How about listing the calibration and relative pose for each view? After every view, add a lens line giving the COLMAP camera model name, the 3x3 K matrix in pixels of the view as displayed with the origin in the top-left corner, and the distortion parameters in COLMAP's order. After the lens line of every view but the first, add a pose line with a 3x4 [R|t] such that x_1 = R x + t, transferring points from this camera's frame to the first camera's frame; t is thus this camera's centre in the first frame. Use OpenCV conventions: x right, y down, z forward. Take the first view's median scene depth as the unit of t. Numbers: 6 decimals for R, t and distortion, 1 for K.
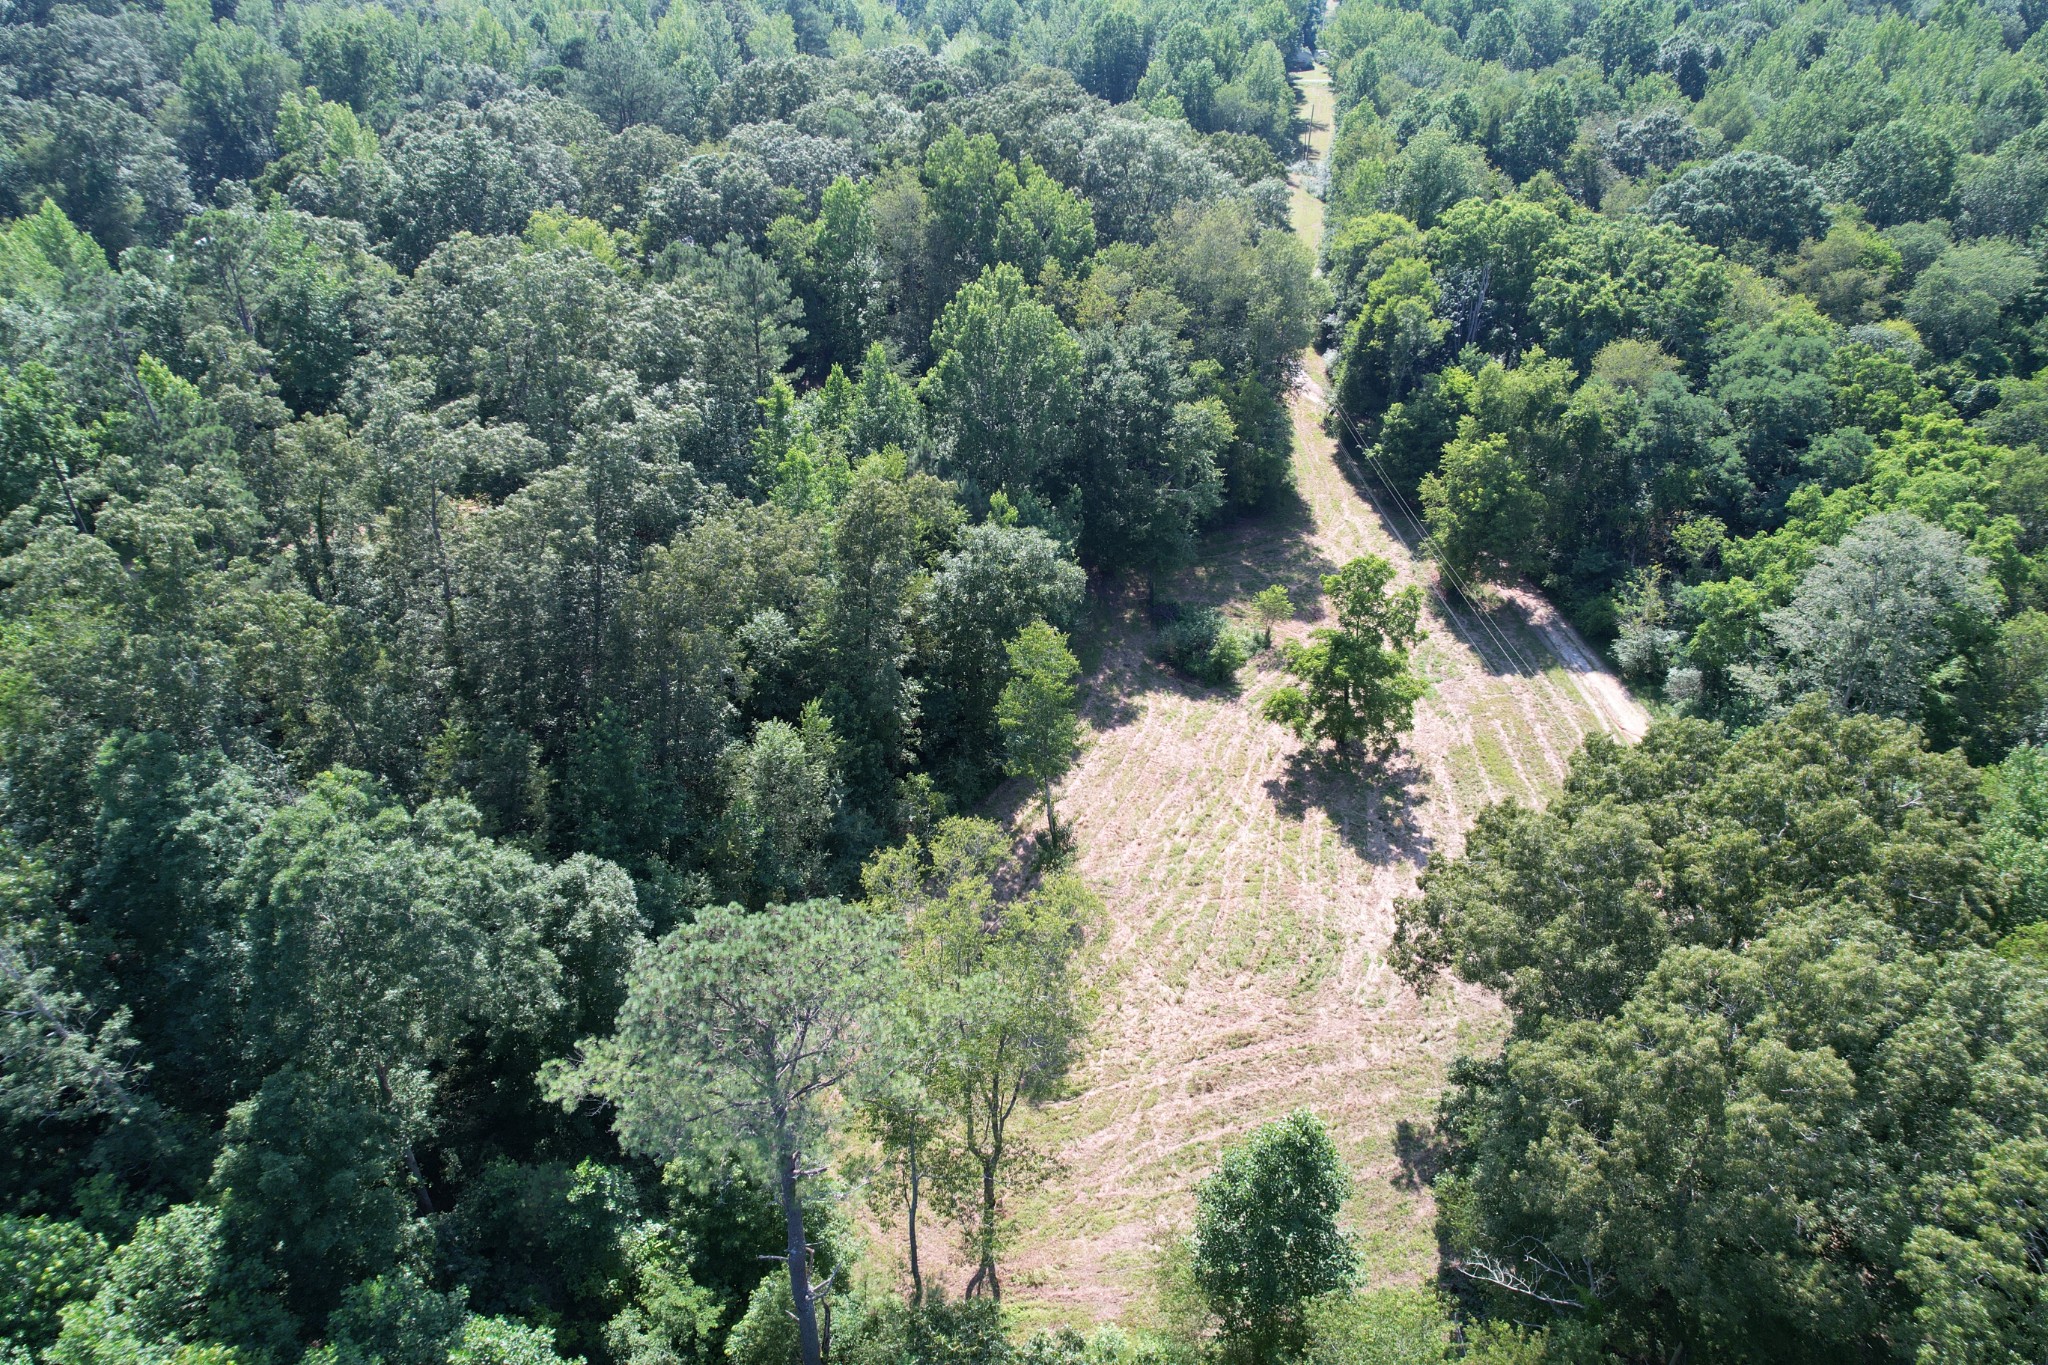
lens RADIAL K [[1322.2, 0, 1029.2], [0, 1322.2, 681.5], [0, 0, 1]] dist [-0.083501, 0.080685]
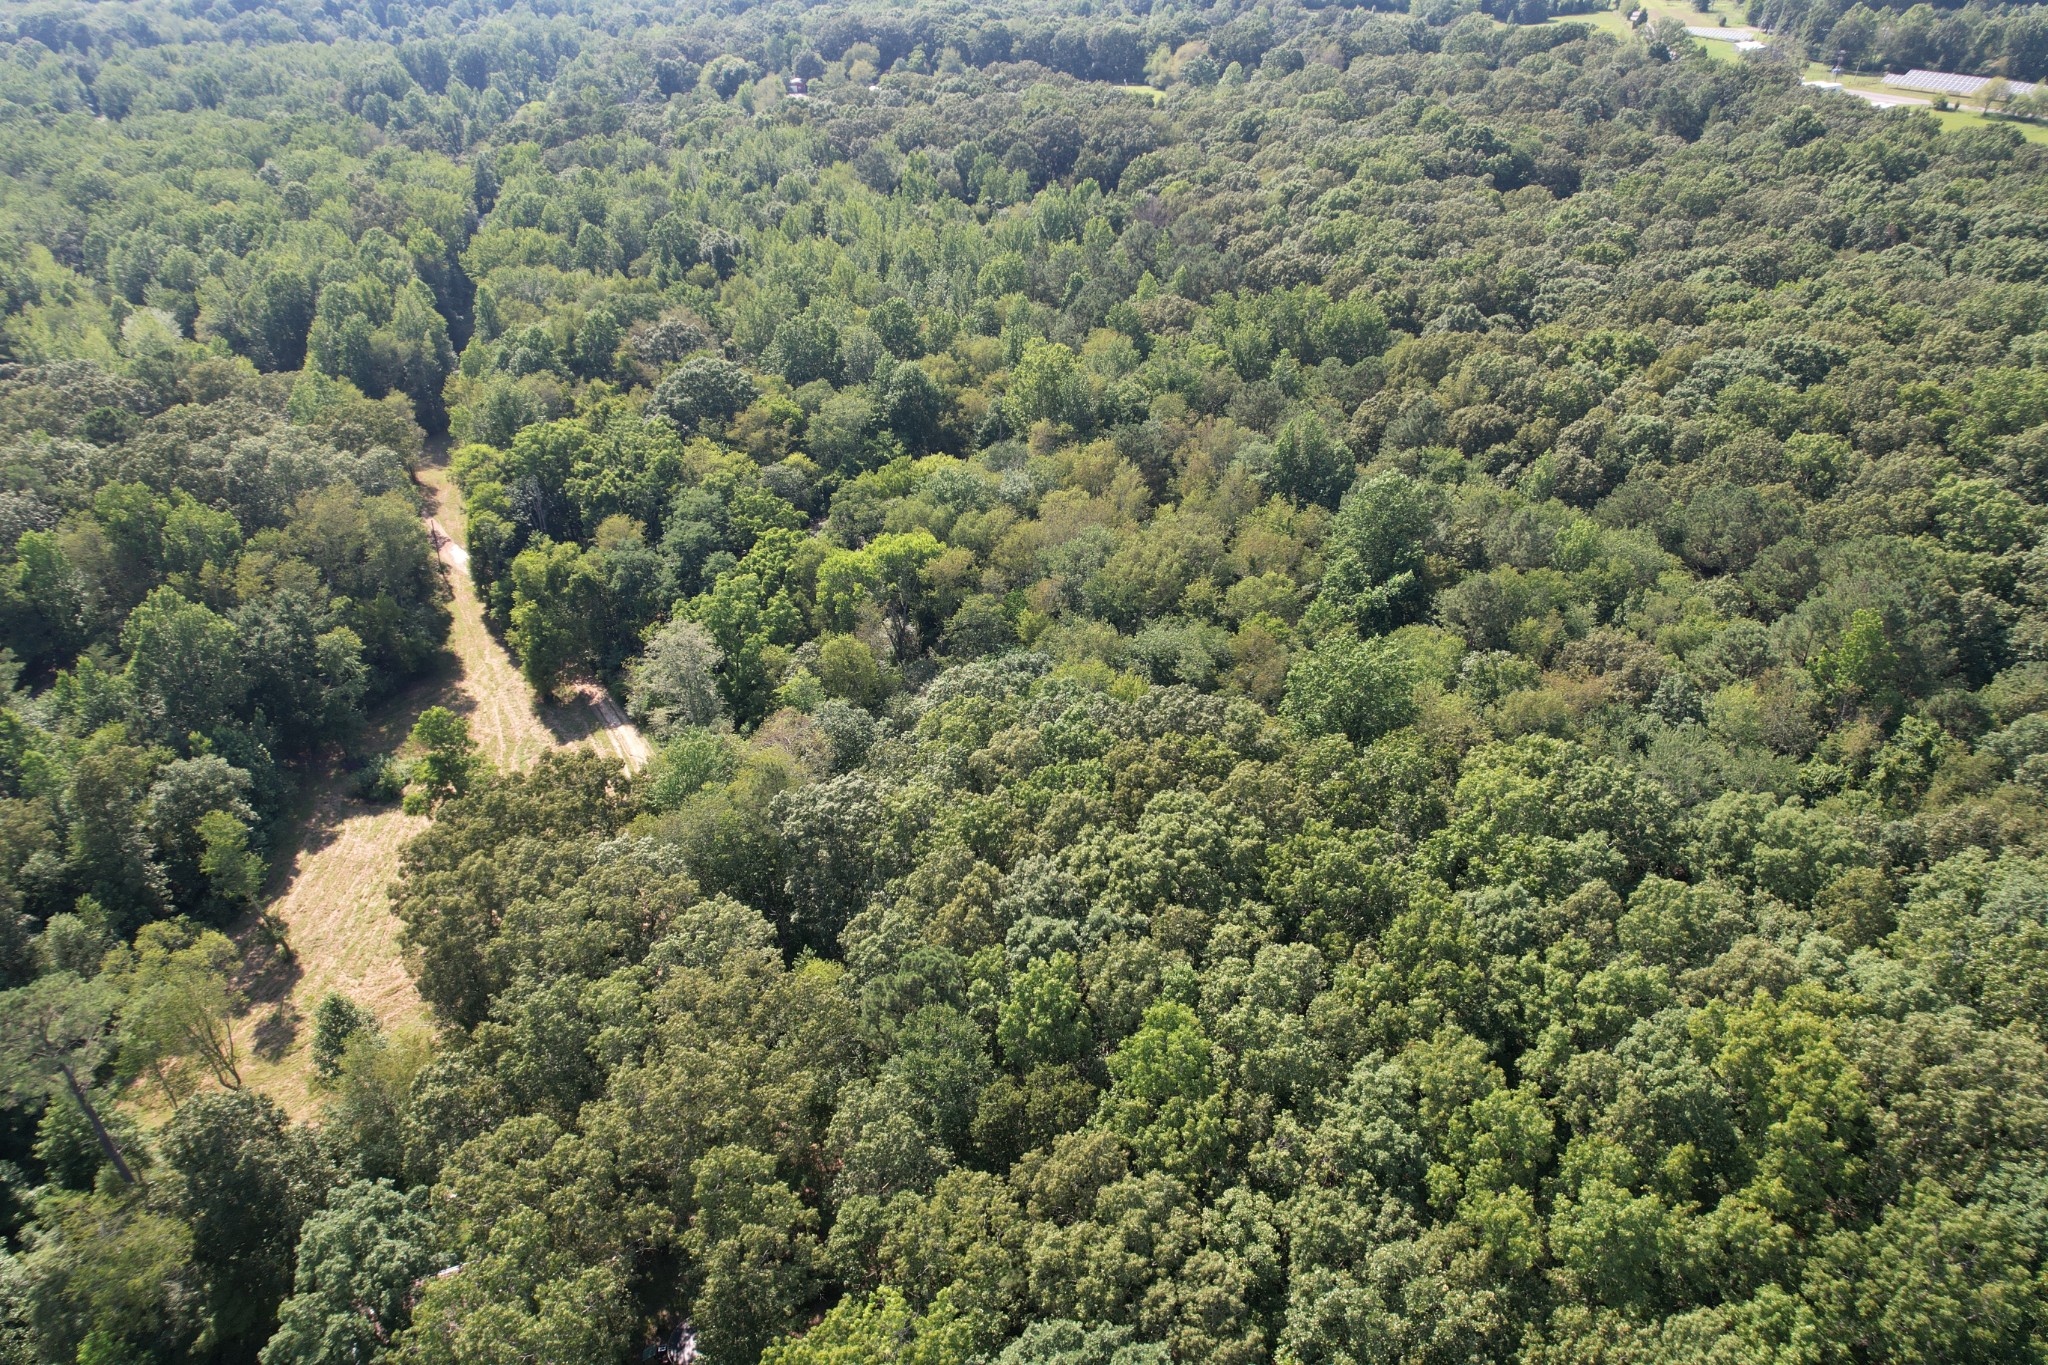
lens RADIAL K [[1351.2, 0, 1042.7], [0, 1351.2, 660.1], [0, 0, 1]] dist [-0.085296, 0.086774]
pose [[0.882370, -0.272042, 0.383949, 0.264168], [0.287990, 0.957490, 0.016575, 0.038959], [-0.372136, 0.095948, 0.923206, -0.791067]]
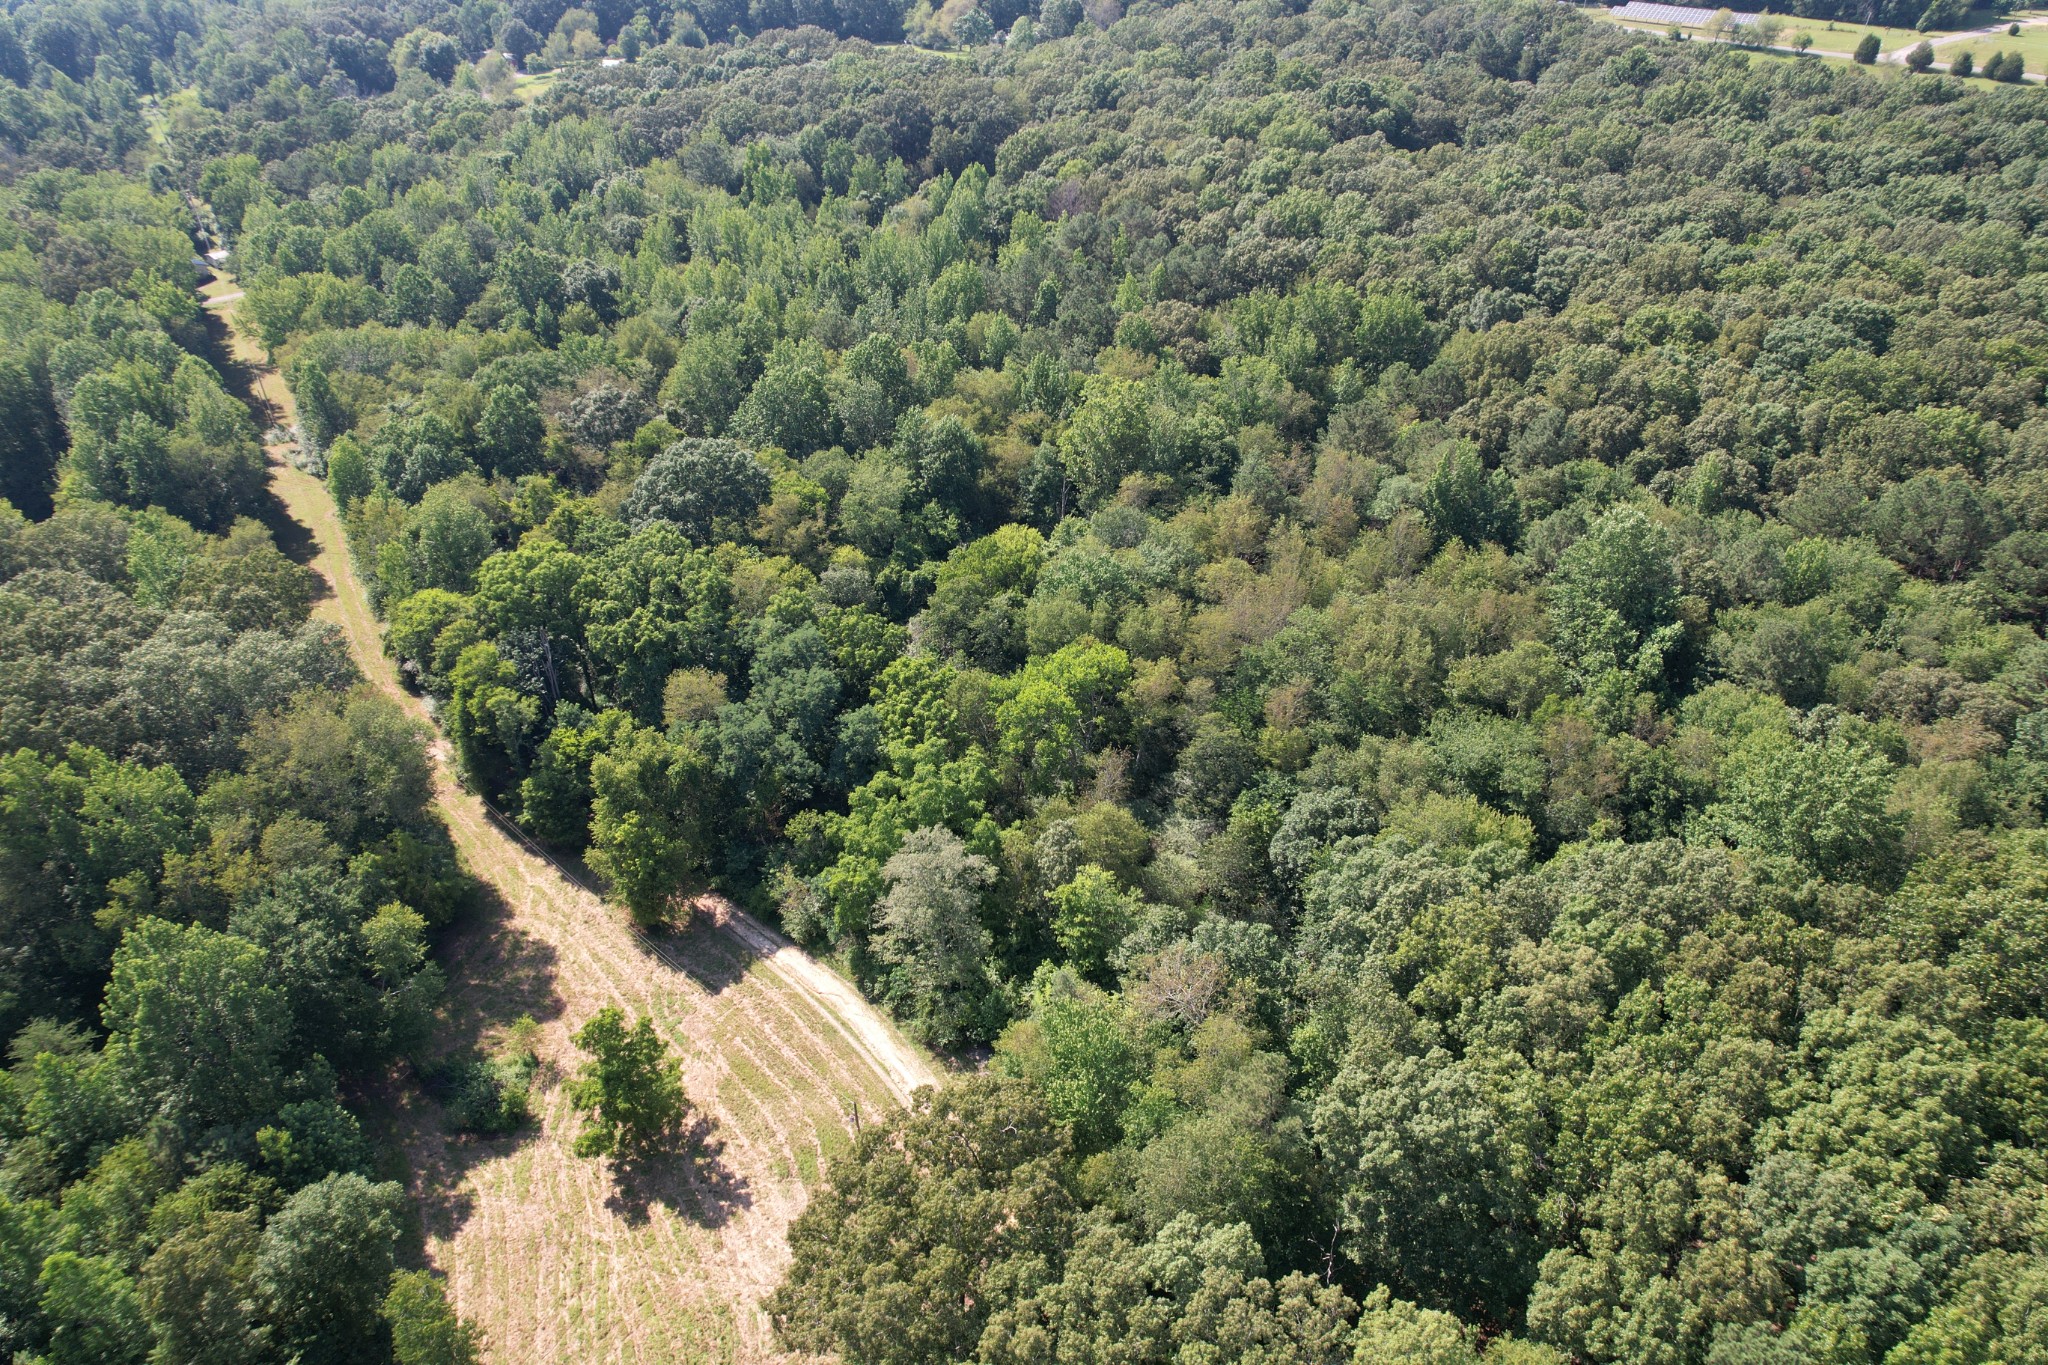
lens RADIAL K [[1322.2, 0, 1029.2], [0, 1322.2, 681.5], [0, 0, 1]] dist [-0.083501, 0.080685]
pose [[0.718645, -0.419978, 0.554227, -0.004921], [0.406378, 0.900400, 0.155363, -0.344875], [-0.564275, 0.113575, 0.817737, -0.244169]]
